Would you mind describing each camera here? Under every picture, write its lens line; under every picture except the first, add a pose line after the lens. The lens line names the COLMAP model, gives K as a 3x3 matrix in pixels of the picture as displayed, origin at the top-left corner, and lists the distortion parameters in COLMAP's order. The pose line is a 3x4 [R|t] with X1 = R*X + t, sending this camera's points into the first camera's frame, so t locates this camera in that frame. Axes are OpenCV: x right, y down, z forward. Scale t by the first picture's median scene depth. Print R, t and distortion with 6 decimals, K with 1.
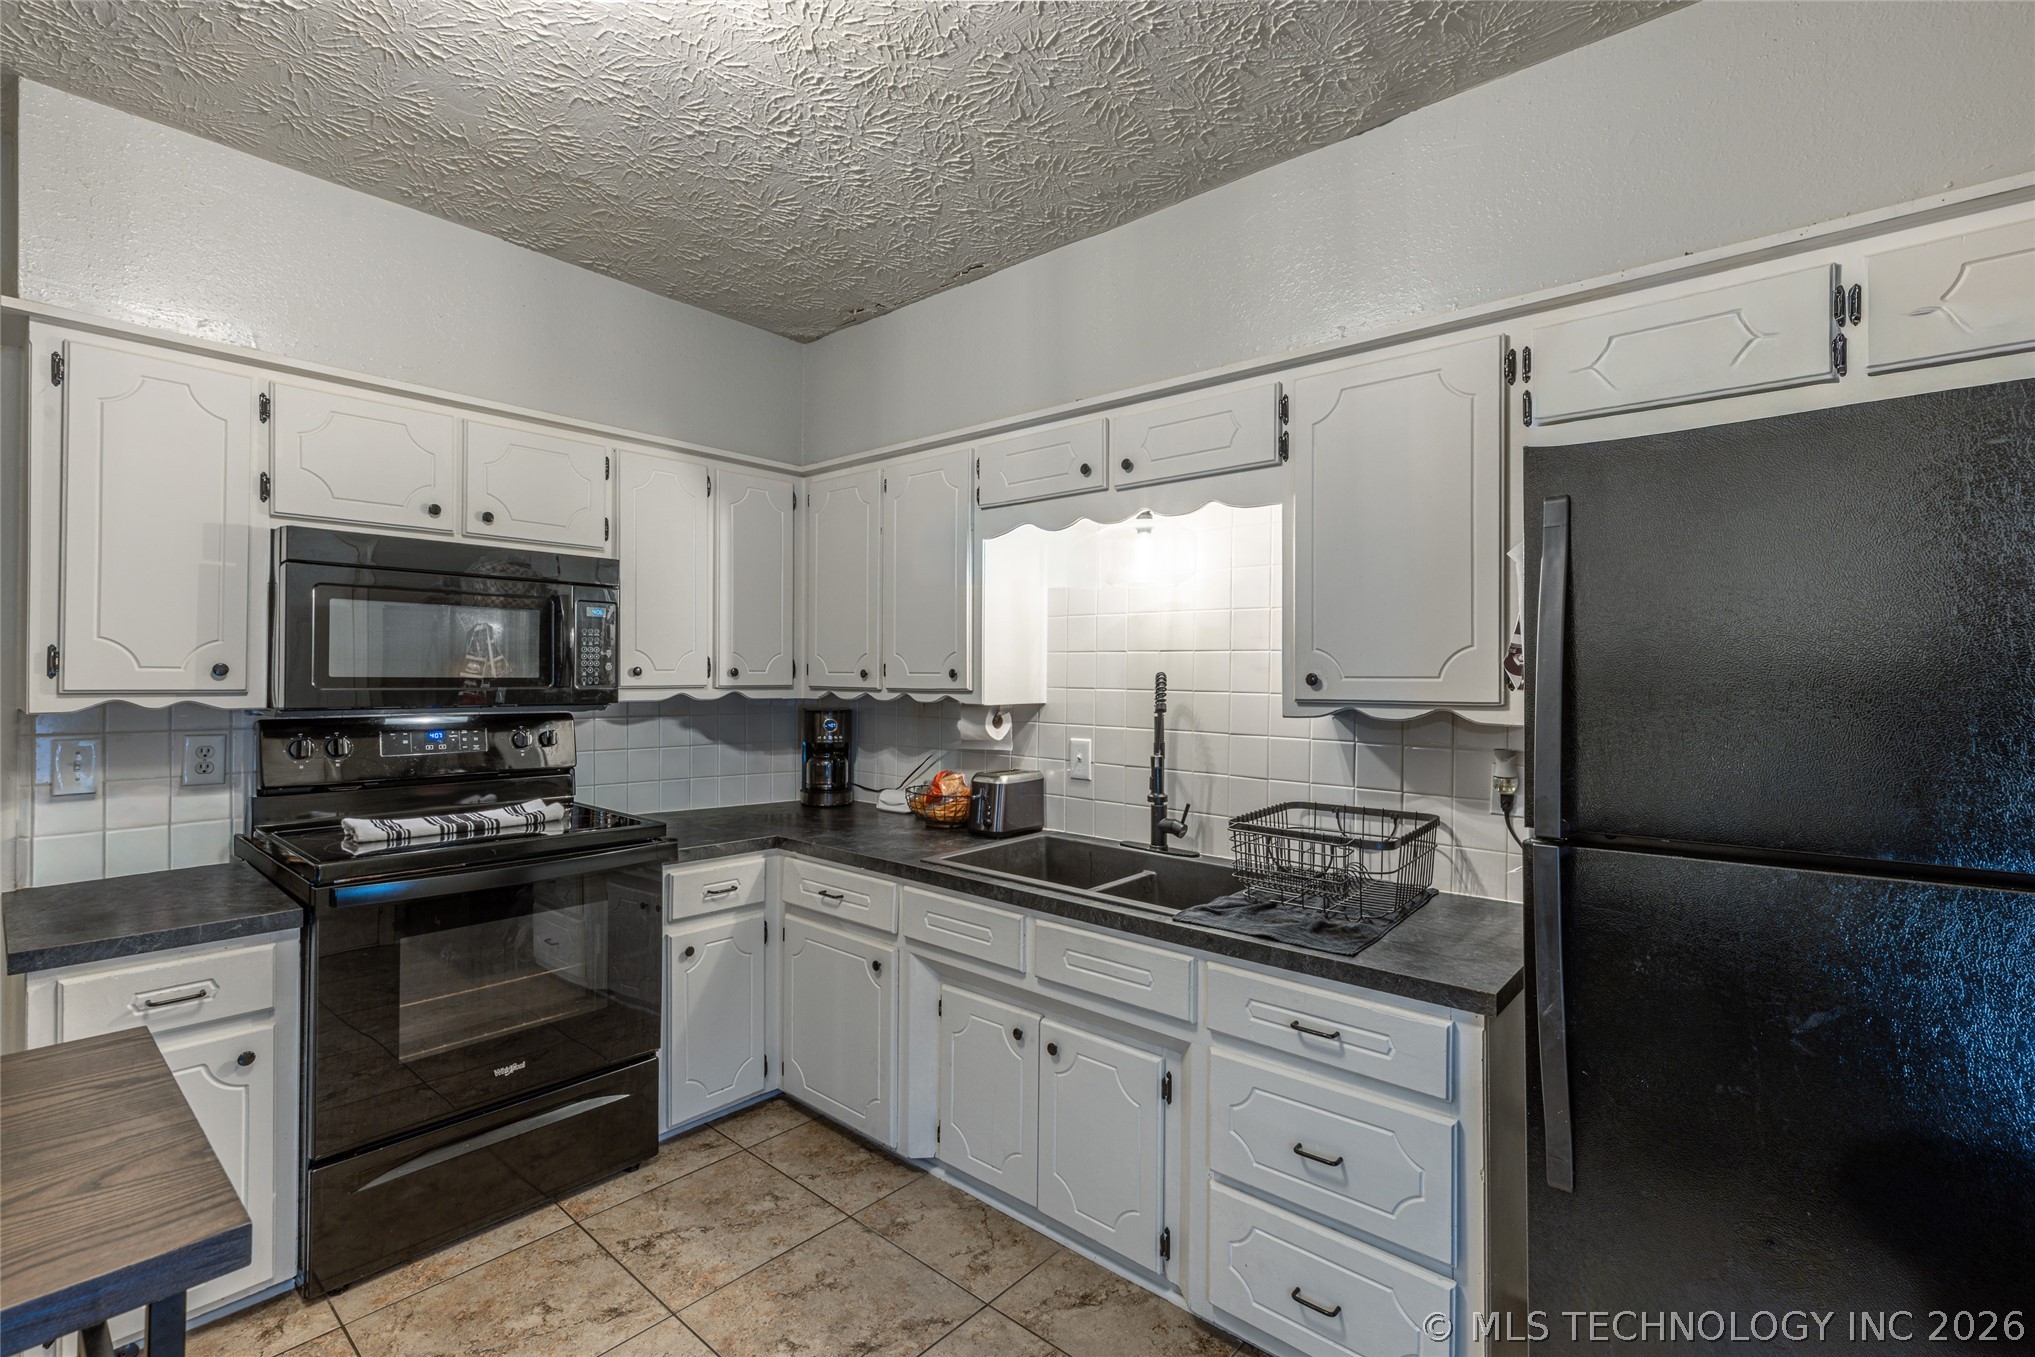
lens RADIAL K [[905.9, 0, 1025.0], [0, 905.9, 674.5], [0, 0, 1]] dist [-0.001327, -0.000299]
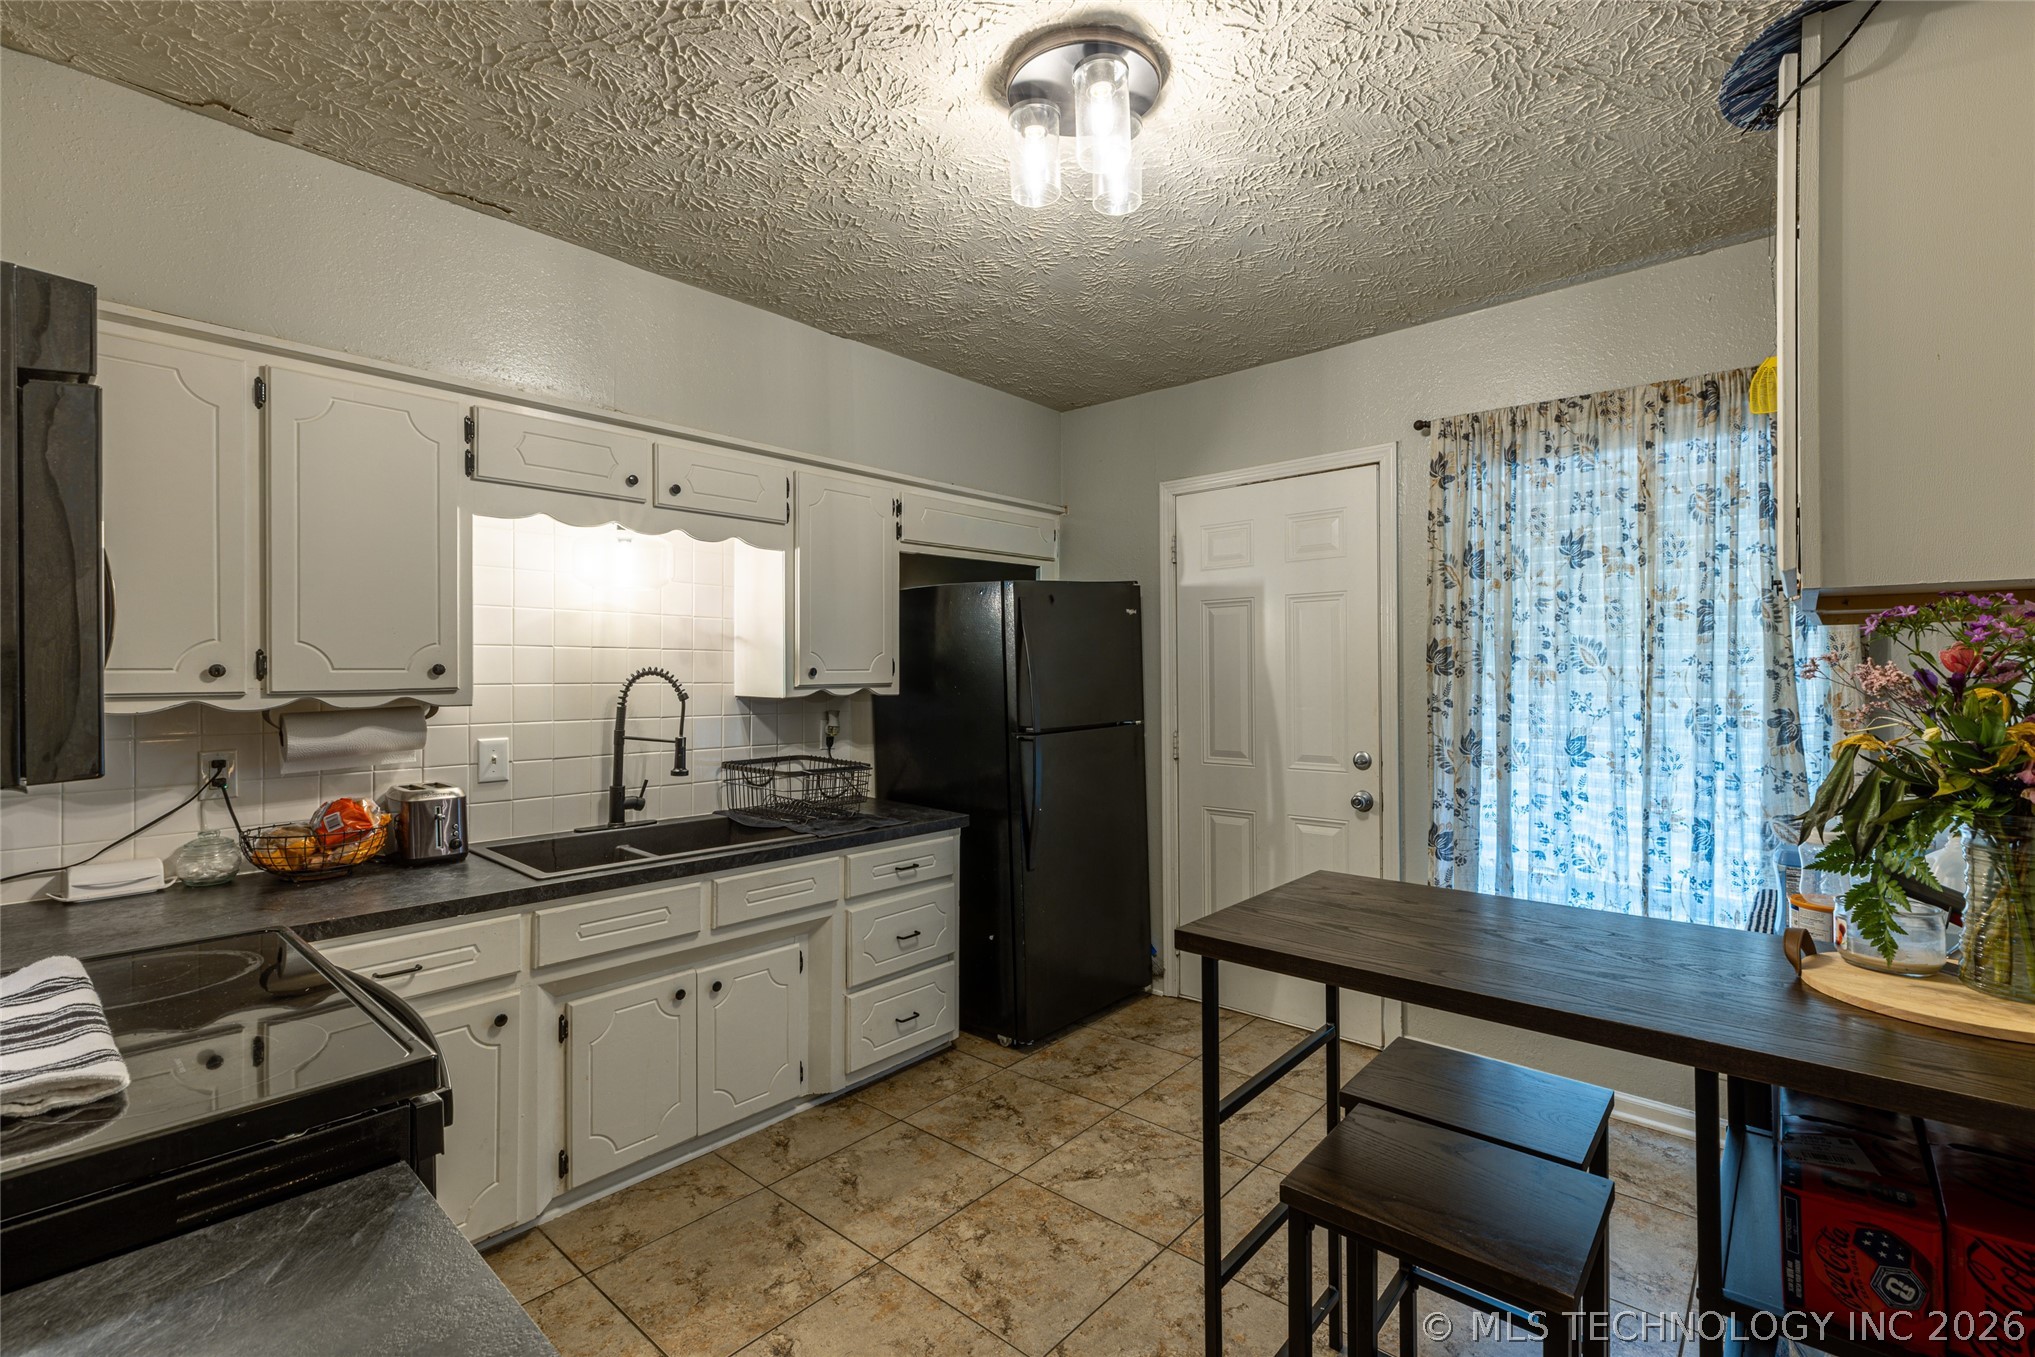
lens RADIAL K [[905.9, 0, 1025.4], [0, 905.9, 669.6], [0, 0, 1]] dist [-0.001327, -0.000299]
pose [[0.001922, -0.009753, 0.999951, -1.124941], [-0.003227, 0.999947, 0.009759, -0.013236], [-0.999993, -0.003246, 0.001891, 0.582283]]
